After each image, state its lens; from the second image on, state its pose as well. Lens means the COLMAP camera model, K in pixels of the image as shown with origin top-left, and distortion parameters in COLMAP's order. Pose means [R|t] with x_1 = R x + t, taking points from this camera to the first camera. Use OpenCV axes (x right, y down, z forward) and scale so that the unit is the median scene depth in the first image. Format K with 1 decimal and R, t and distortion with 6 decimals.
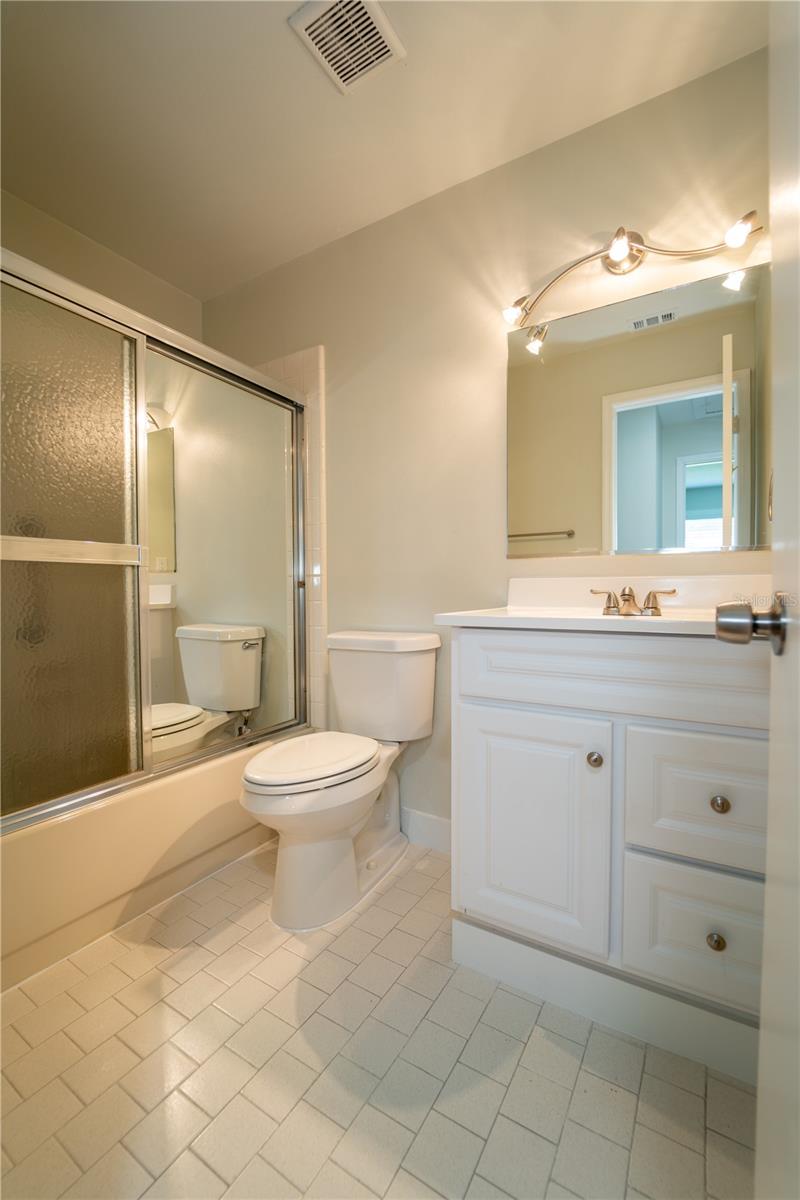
lens RADIAL K [[496.1, 0, 404.6], [0, 496.1, 602.7], [0, 0, 1]] dist [-0.015291, -0.000094]
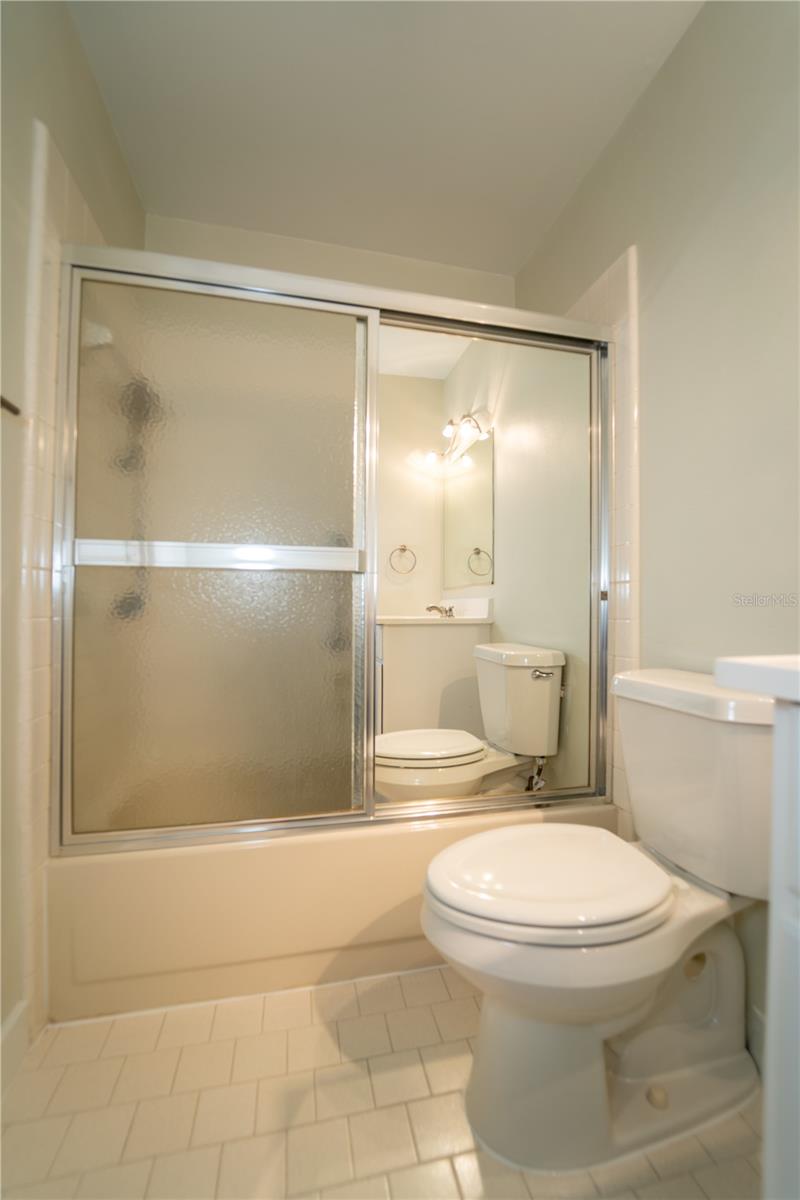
lens RADIAL K [[496.1, 0, 404.6], [0, 496.1, 602.7], [0, 0, 1]] dist [-0.015291, -0.000094]
pose [[0.700062, 0.005920, -0.714058, 0.119694], [-0.029209, 0.999366, -0.020351, -0.005748], [0.713485, 0.035104, 0.699791, 0.387442]]
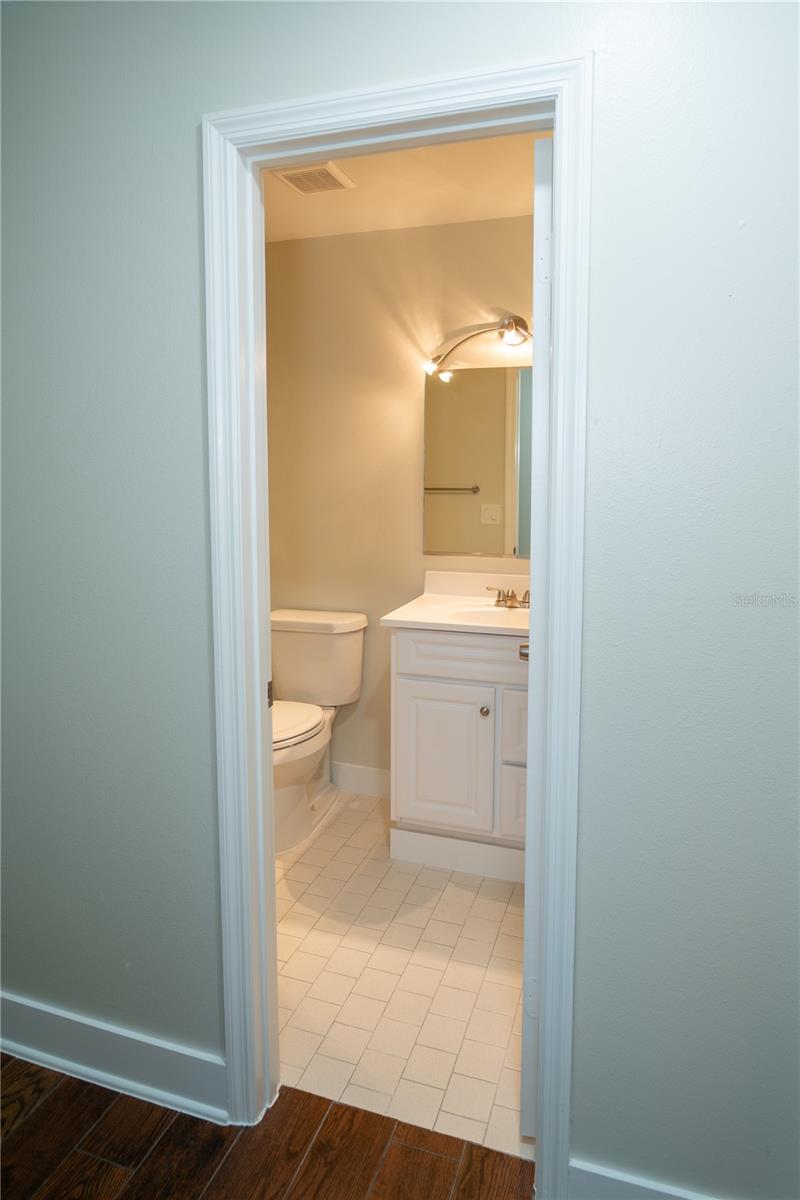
lens RADIAL K [[727.5, 0, 399.9], [0, 727.5, 547.6], [0, 0, 1]] dist [-0.003789, -0.000230]
pose [[0.976727, -0.015274, 0.213940, -0.232192], [-0.000371, 0.997339, 0.072898, -0.233886], [-0.214484, -0.071281, 0.974123, -0.731126]]
